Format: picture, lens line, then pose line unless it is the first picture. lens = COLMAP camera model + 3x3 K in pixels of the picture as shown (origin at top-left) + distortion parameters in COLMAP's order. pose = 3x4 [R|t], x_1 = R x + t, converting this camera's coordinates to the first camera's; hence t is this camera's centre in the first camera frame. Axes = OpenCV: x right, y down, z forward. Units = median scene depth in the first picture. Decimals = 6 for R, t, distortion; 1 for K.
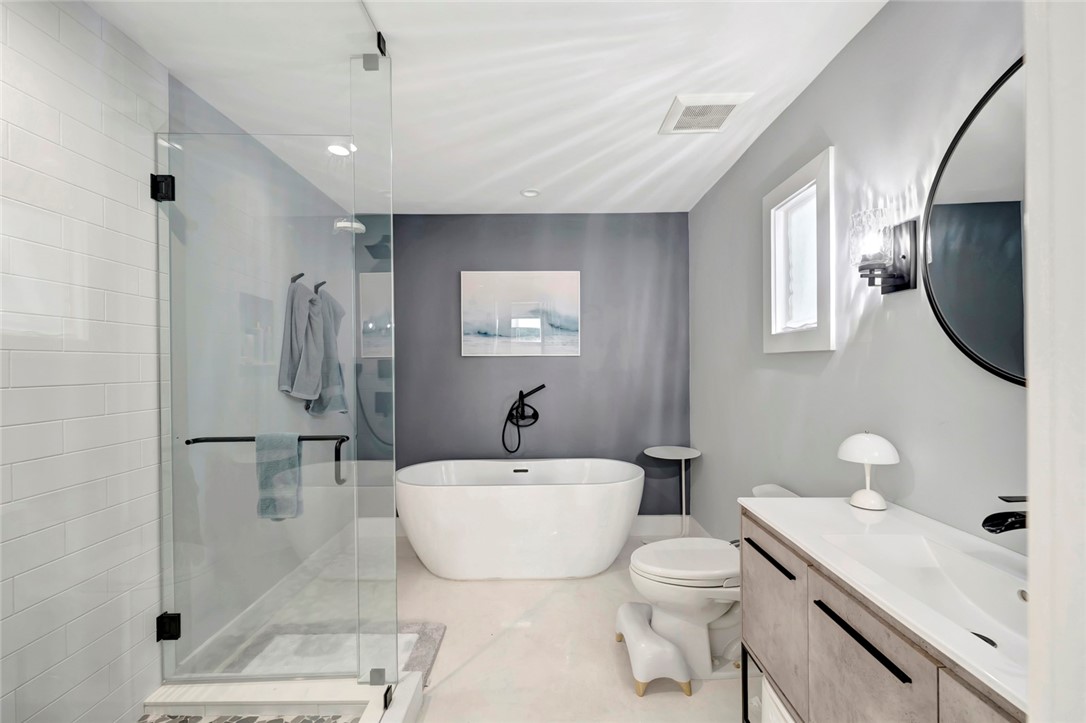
lens RADIAL K [[463.3, 0, 543.0], [0, 463.3, 363.8], [0, 0, 1]] dist [-0.001781, 0.000382]
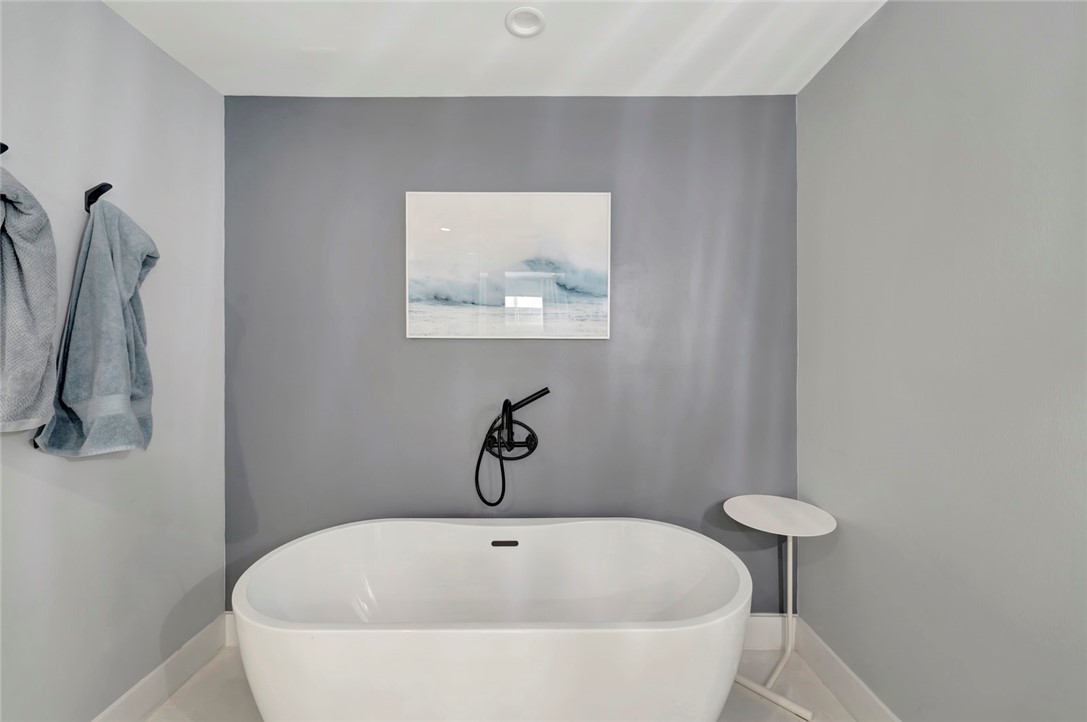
lens RADIAL K [[441.9, 0, 542.9], [0, 441.9, 357.4], [0, 0, 1]] dist [-0.002082, -0.001759]
pose [[0.999939, 0.006930, -0.008642, 0.001377], [-0.006848, 0.999932, 0.009389, 0.001230], [0.008706, -0.009329, 0.999919, 0.446408]]
